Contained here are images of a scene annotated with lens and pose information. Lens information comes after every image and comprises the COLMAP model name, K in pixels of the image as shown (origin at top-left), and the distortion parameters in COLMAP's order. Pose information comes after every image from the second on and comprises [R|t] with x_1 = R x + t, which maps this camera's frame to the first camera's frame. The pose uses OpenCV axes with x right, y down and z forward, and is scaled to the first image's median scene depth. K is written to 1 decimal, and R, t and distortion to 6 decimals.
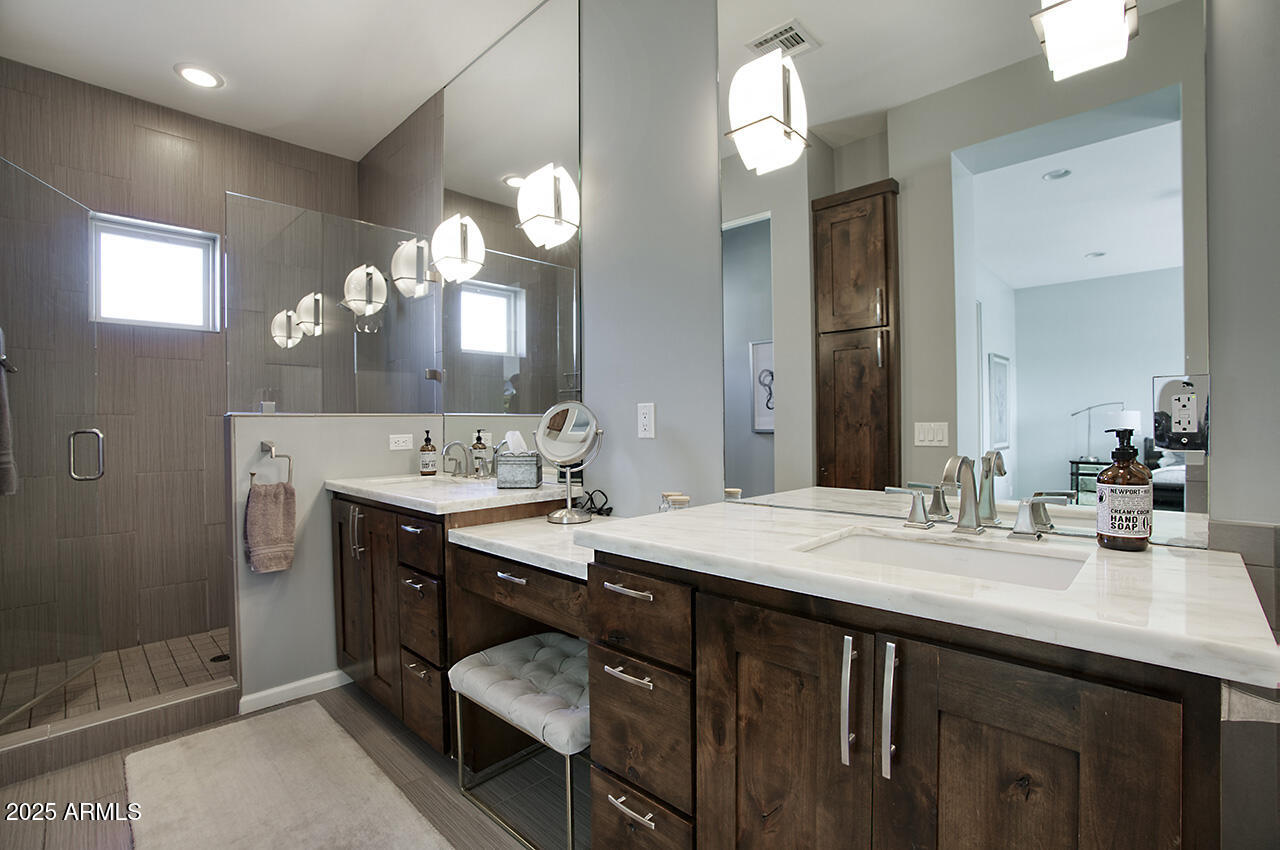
lens RADIAL K [[584.4, 0, 614.2], [0, 584.4, 427.7], [0, 0, 1]] dist [-0.060333, -0.000032]
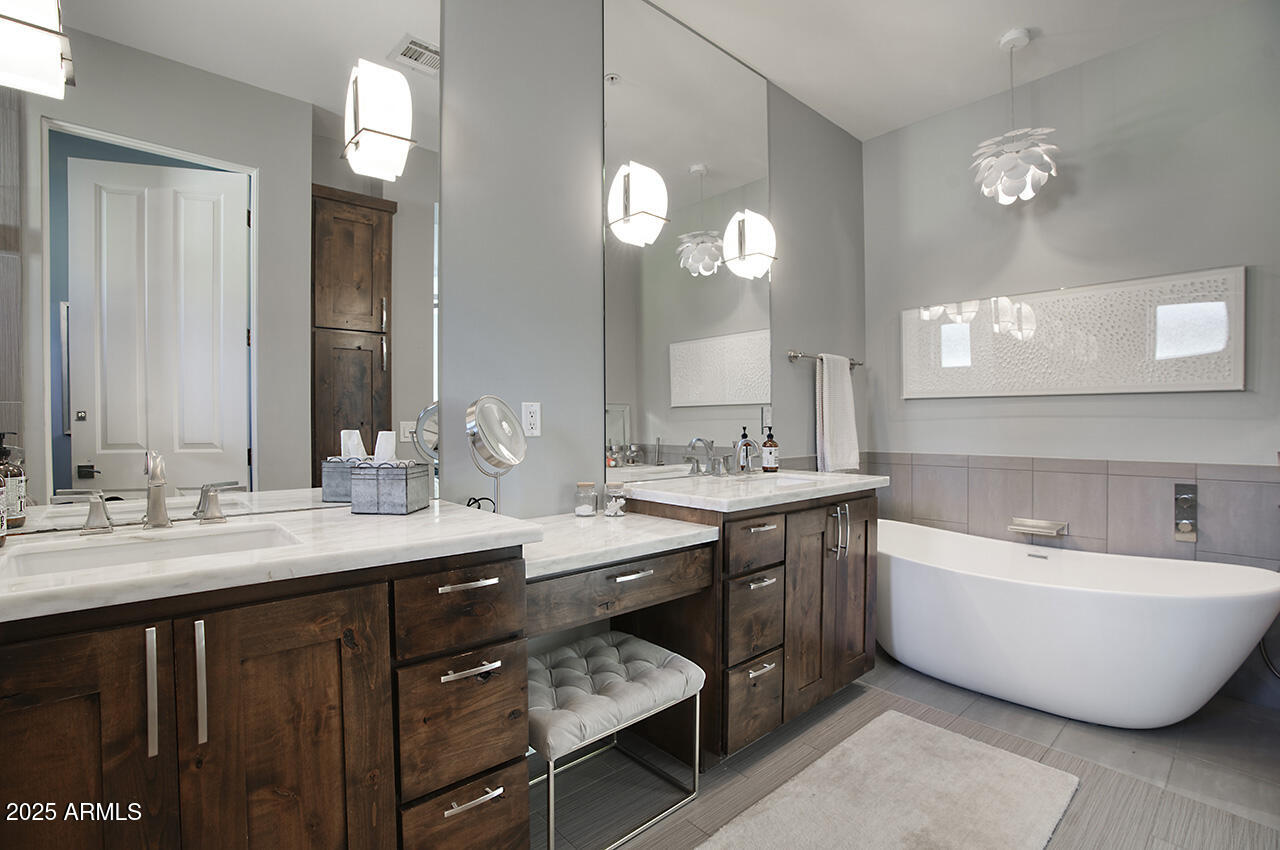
lens RADIAL K [[584.4, 0, 614.2], [0, 584.4, 427.7], [0, 0, 1]] dist [-0.060333, -0.000032]
pose [[0.076199, -0.005061, 0.997080, -0.956177], [0.003076, 0.999984, 0.004841, -0.001584], [-0.997088, 0.002698, 0.076214, 0.777005]]
